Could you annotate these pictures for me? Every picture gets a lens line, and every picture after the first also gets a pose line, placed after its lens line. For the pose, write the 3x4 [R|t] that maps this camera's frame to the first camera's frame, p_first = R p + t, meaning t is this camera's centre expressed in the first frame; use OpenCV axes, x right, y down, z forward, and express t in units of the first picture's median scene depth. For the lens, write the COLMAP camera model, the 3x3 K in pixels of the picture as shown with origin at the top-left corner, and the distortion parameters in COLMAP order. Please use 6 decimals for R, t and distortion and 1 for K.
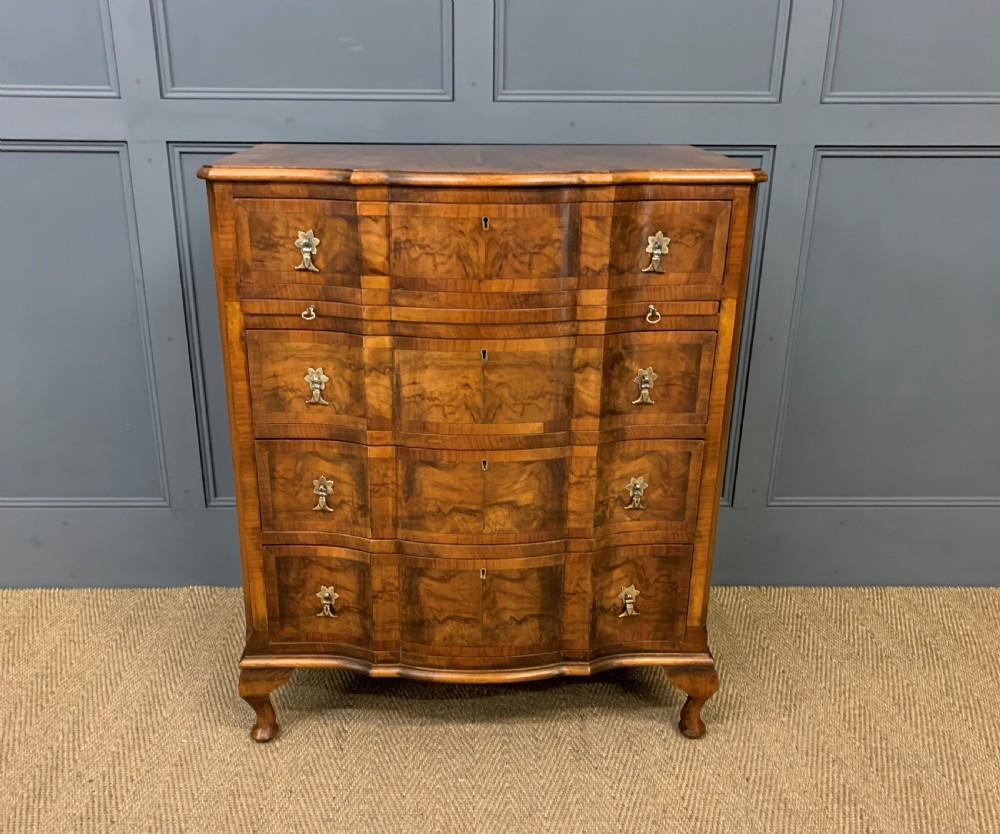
lens RADIAL K [[954.2, 0, 473.3], [0, 954.2, 455.6], [0, 0, 1]] dist [0.184138, -0.388374]
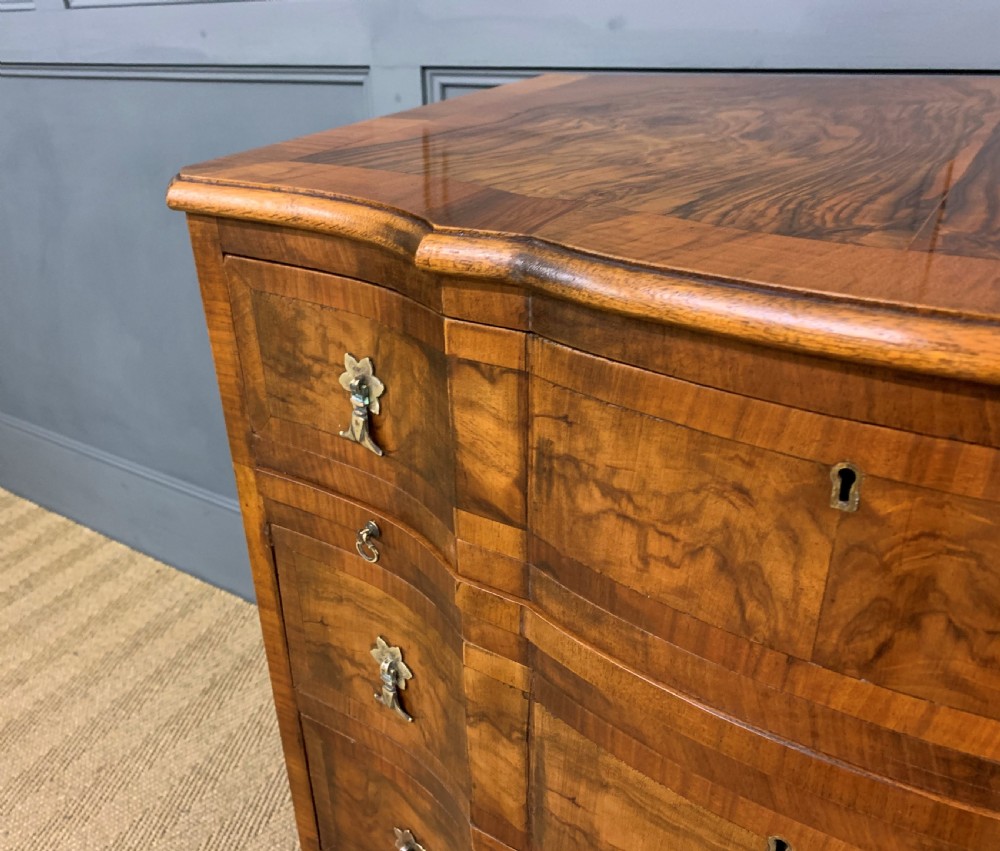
lens RADIAL K [[871.1, 0, 427.2], [0, 871.1, 423.6], [0, 0, 1]] dist [0.156036, -0.342000]
pose [[0.808274, 0.222740, -0.545051, 0.040788], [-0.155900, 0.973608, 0.166684, -0.246780], [0.567792, -0.049752, 0.821667, 0.669663]]
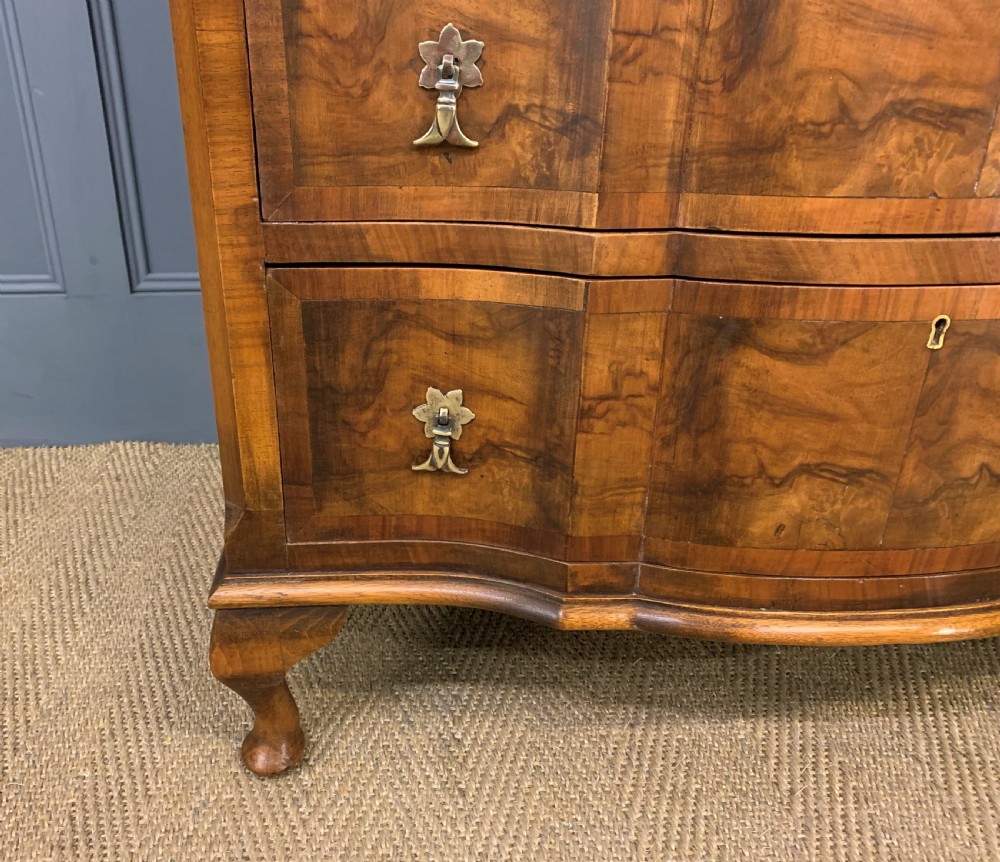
lens RADIAL K [[901.3, 0, 418.1], [0, 901.3, 426.9], [0, 0, 1]] dist [0.100617, -0.153559]
pose [[0.999878, -0.014916, 0.004597, -0.173222], [0.014554, 0.997389, 0.070729, 0.133623], [-0.005640, -0.070653, 0.997485, 0.699715]]
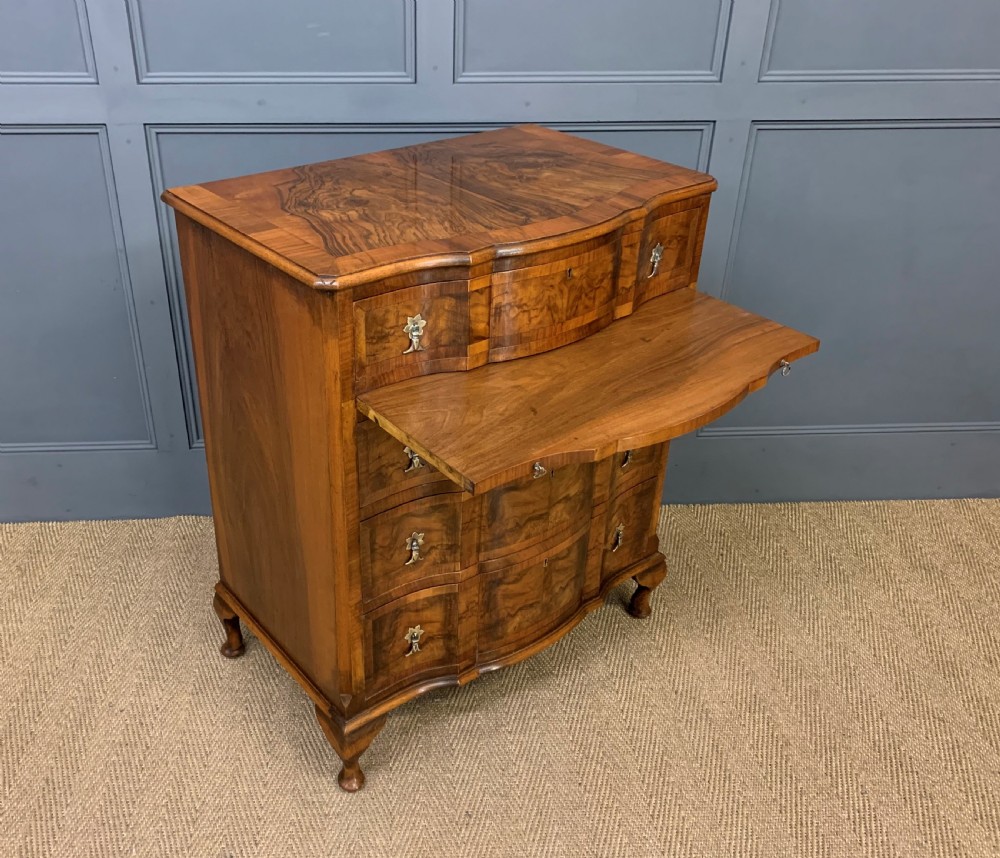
lens RADIAL K [[987.9, 0, 434.2], [0, 987.9, 429.5], [0, 0, 1]] dist [0.113110, -0.012148]
pose [[0.804083, -0.296523, 0.515292, -0.657579], [0.211220, 0.952677, 0.218617, -0.311533], [-0.555731, -0.066946, 0.828662, 0.126050]]
